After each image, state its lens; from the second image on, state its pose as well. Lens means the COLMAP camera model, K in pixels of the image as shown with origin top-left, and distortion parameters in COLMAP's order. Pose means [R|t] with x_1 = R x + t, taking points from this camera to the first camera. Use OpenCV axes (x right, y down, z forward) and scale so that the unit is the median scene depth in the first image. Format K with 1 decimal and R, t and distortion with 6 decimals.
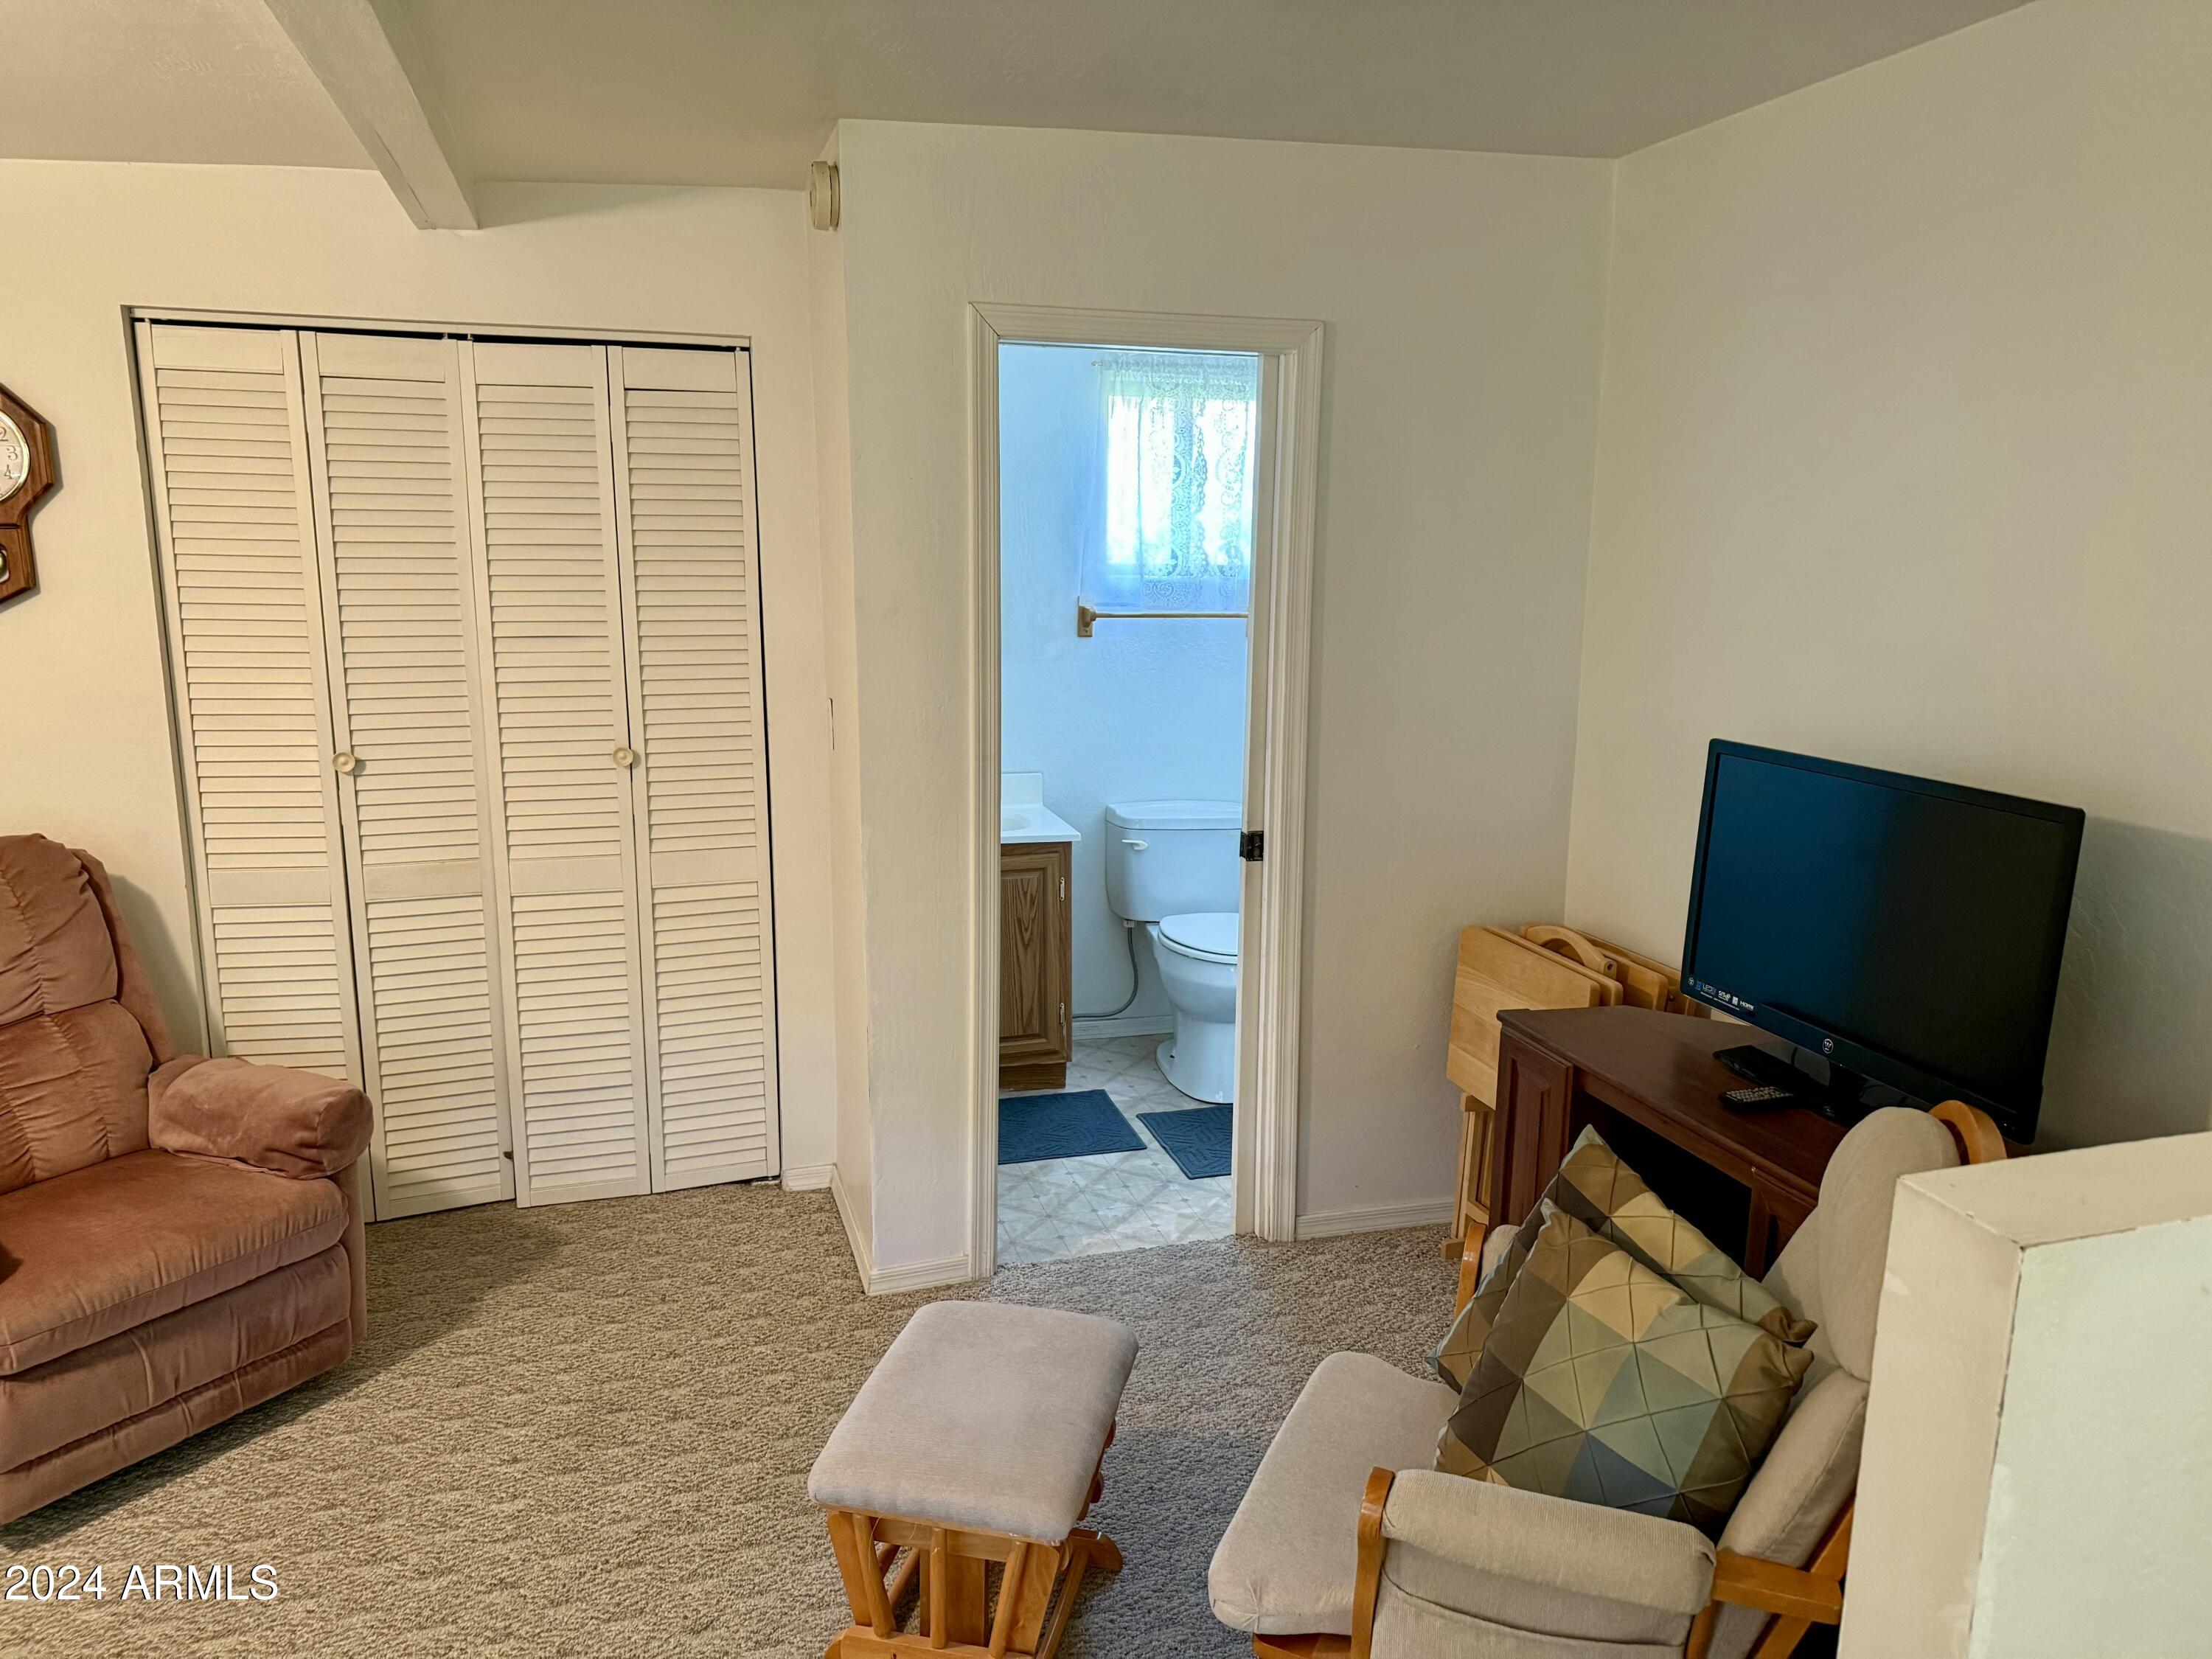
lens RADIAL K [[1555.9, 0, 1106.0], [0, 1555.9, 829.5], [0, 0, 1]] dist [0.084800, -0.005048]
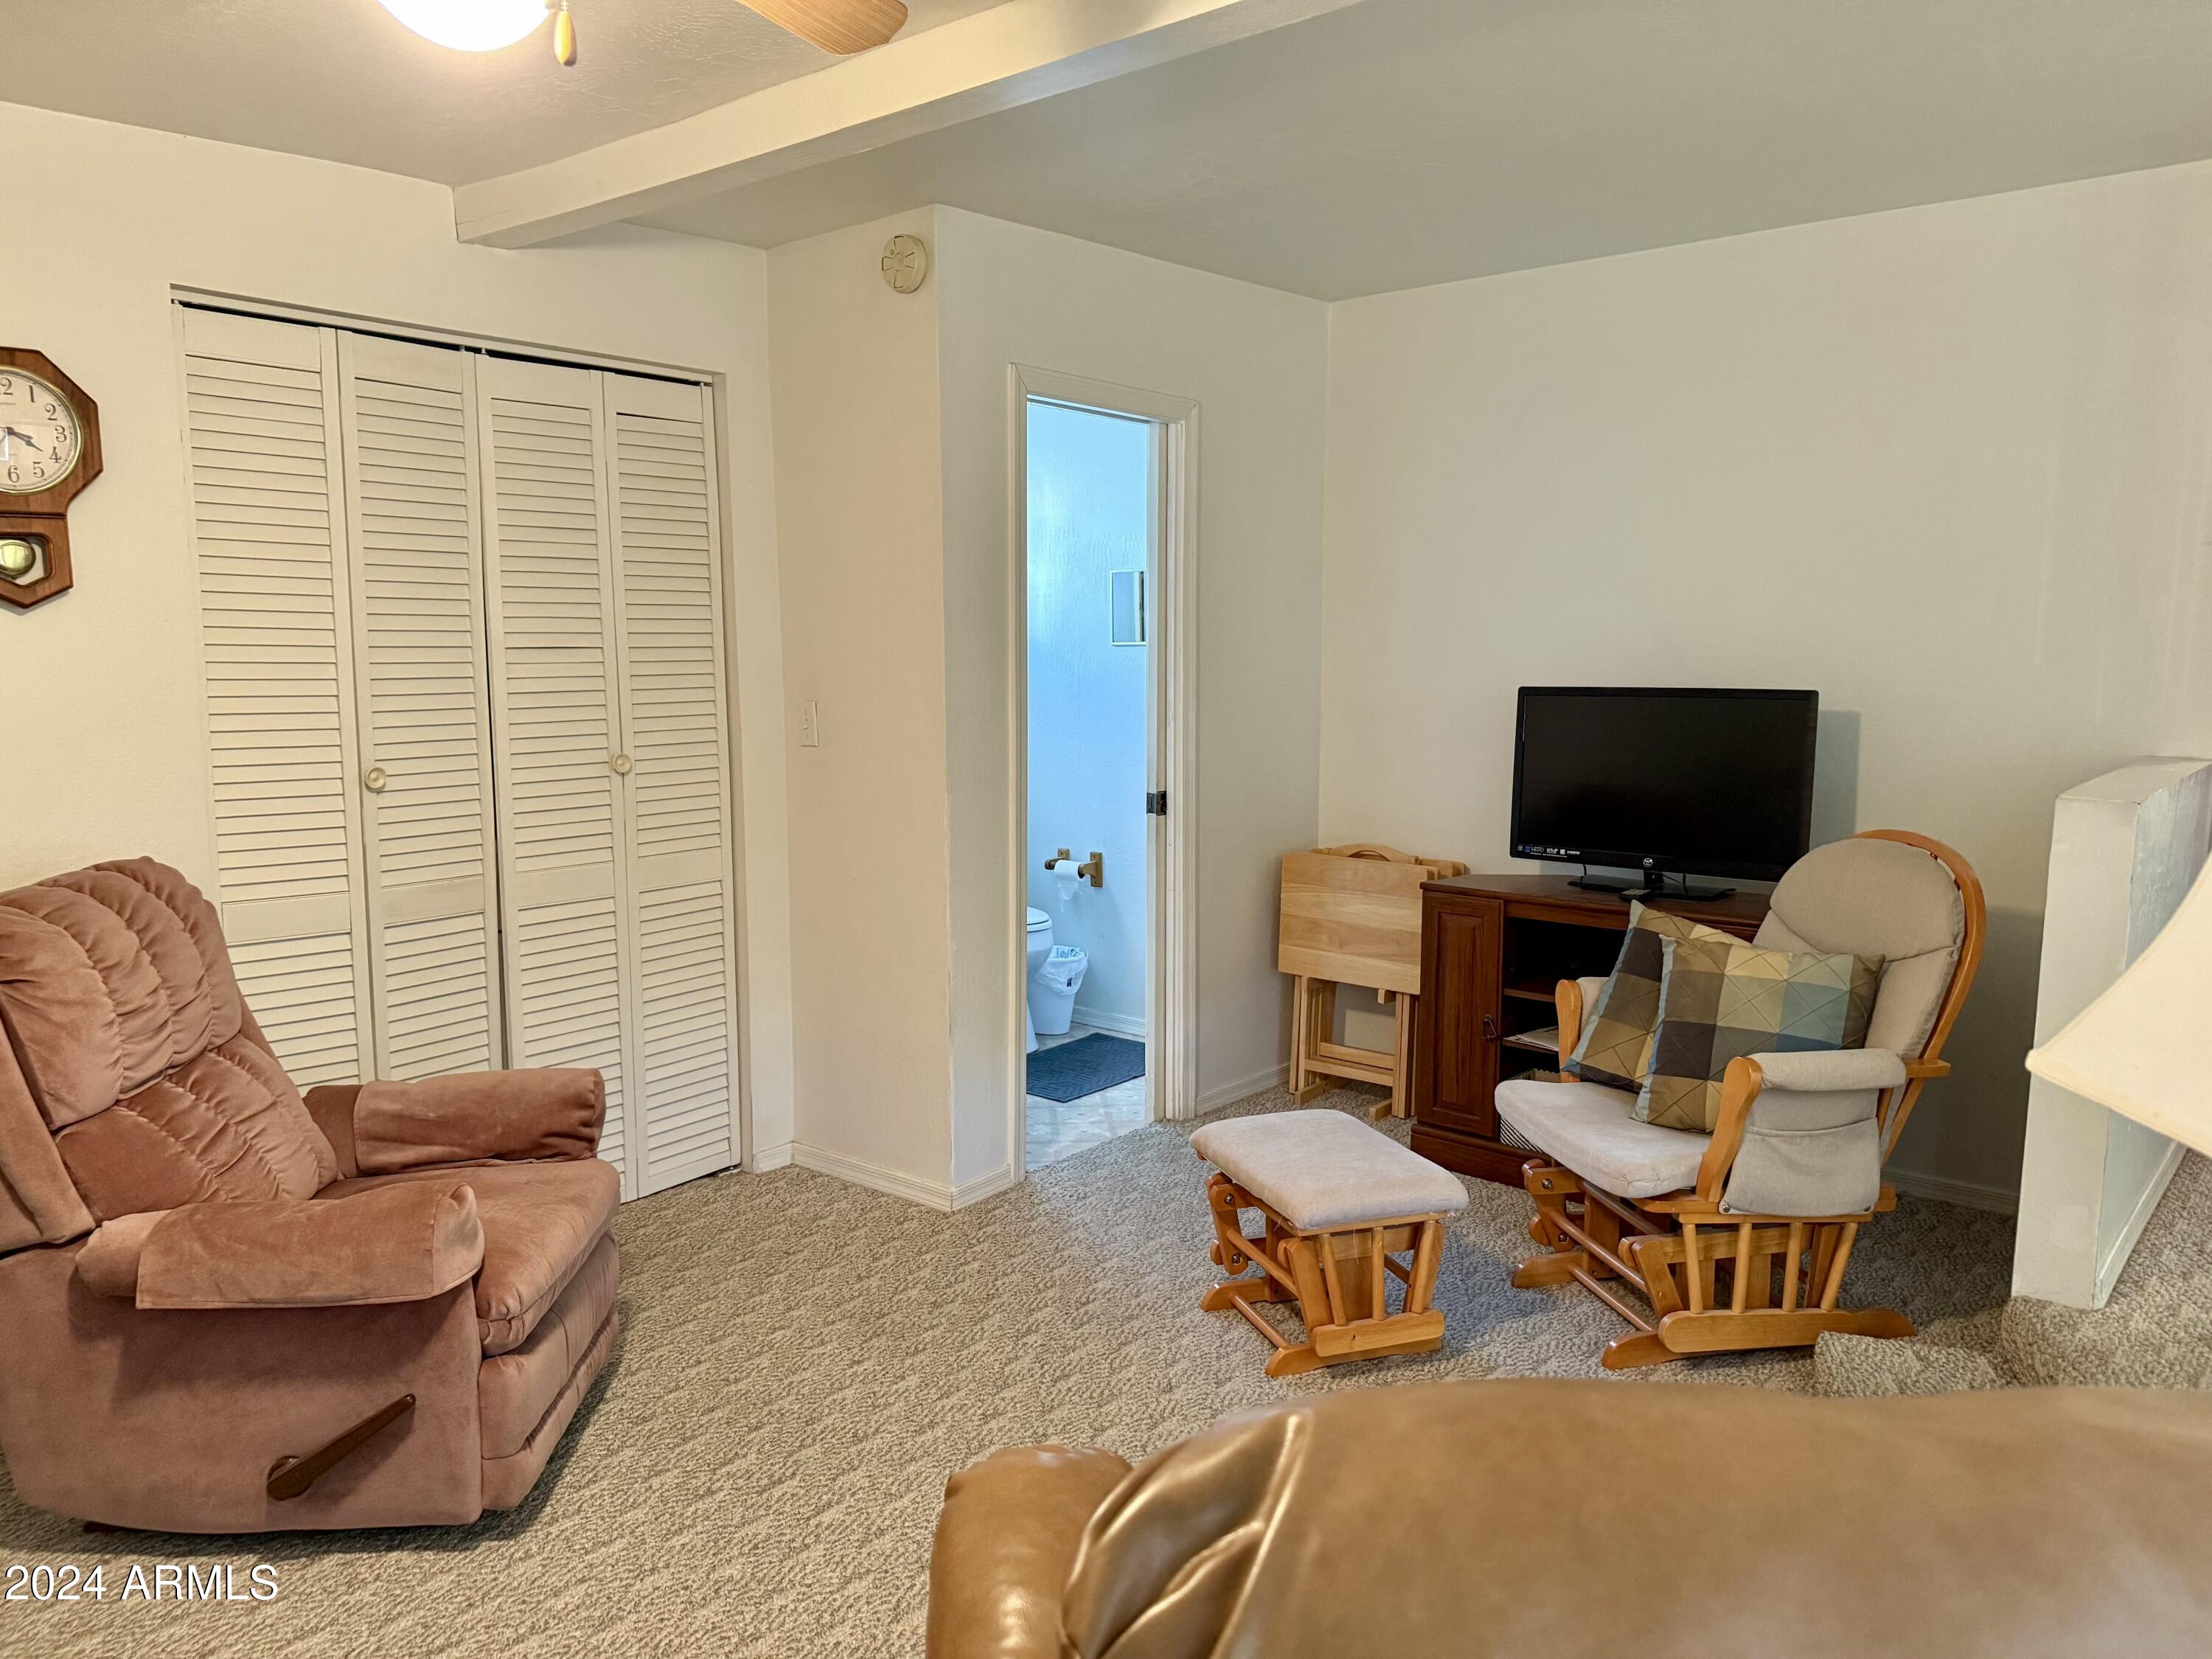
lens RADIAL K [[1563.9, 0, 1106.0], [0, 1563.9, 829.5], [0, 0, 1]] dist [0.083449, 0.003047]
pose [[0.828583, -0.073946, 0.554962, -0.652147], [0.110406, 0.993356, -0.032480, 0.068474], [-0.548873, 0.088183, 0.831241, -0.034144]]
